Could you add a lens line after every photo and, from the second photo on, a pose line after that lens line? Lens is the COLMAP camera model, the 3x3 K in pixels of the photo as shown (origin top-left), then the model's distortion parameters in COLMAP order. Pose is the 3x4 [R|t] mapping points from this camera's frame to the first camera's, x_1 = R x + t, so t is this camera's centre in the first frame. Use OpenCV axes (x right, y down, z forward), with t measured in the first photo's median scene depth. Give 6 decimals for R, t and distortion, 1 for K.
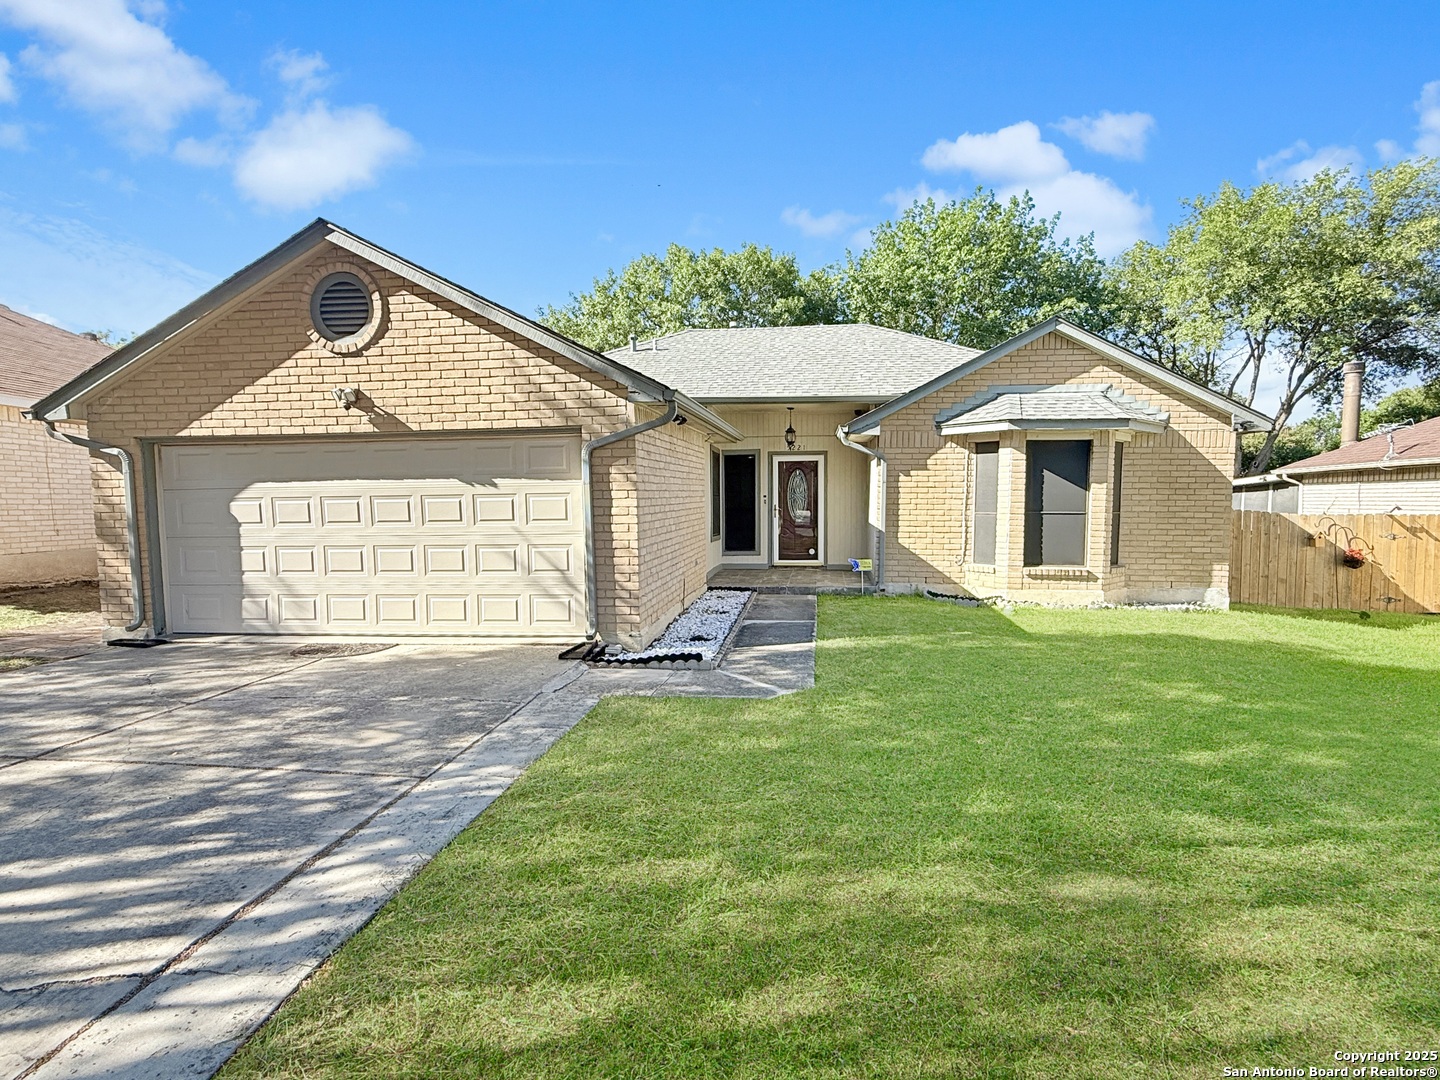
lens RADIAL K [[696.7, 0, 720.0], [0, 696.7, 540.0], [0, 0, 1]] dist [0.000934, 0.000042]
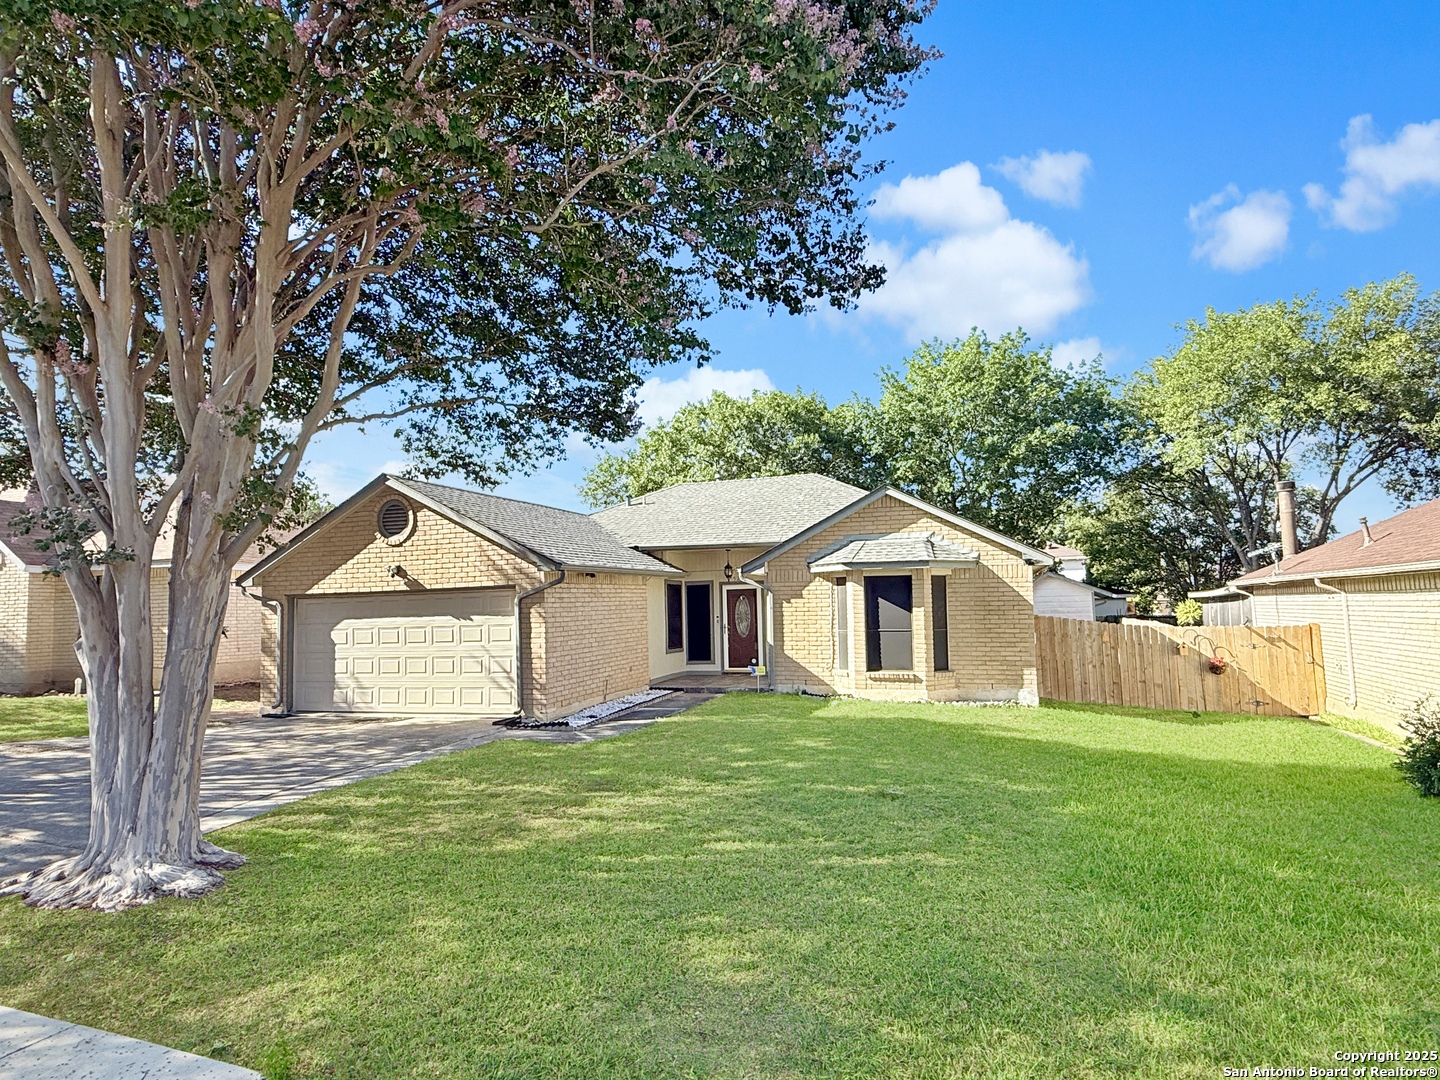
lens RADIAL K [[786.0, 0, 720.0], [0, 786.0, 540.0], [0, 0, 1]] dist [0.001105, -0.000293]
pose [[0.979765, -0.033630, -0.197306, 0.602690], [0.005579, 0.989989, -0.141032, 0.000112], [0.200073, 0.137078, 0.970145, -0.689415]]
